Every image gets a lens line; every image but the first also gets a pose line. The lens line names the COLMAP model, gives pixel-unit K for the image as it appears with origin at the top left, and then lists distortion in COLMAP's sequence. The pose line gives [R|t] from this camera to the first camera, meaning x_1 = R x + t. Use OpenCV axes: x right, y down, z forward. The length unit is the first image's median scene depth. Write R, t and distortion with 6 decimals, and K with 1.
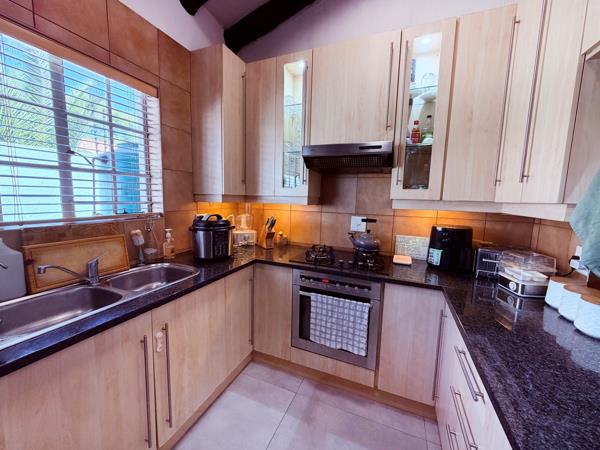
lens RADIAL K [[239.6, 0, 300.0], [0, 239.6, 225.0], [0, 0, 1]] dist [0.000005, -0.000439]
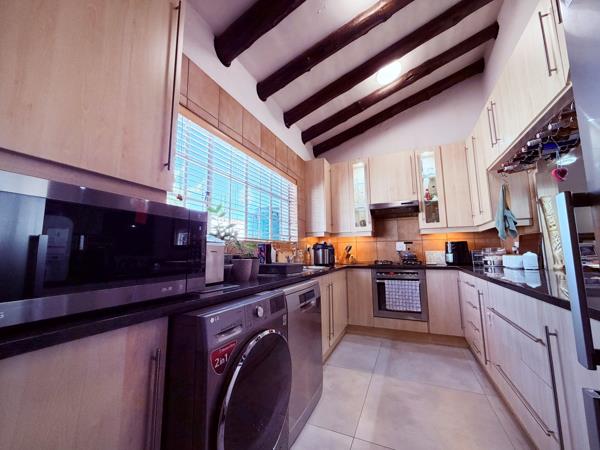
lens RADIAL K [[239.6, 0, 300.0], [0, 239.6, 225.0], [0, 0, 1]] dist [0.000005, -0.000439]
pose [[0.998810, -0.042092, -0.024653, -0.512535], [0.034973, 0.970233, -0.239636, 0.278233], [0.034006, 0.238488, 0.970550, -0.858143]]
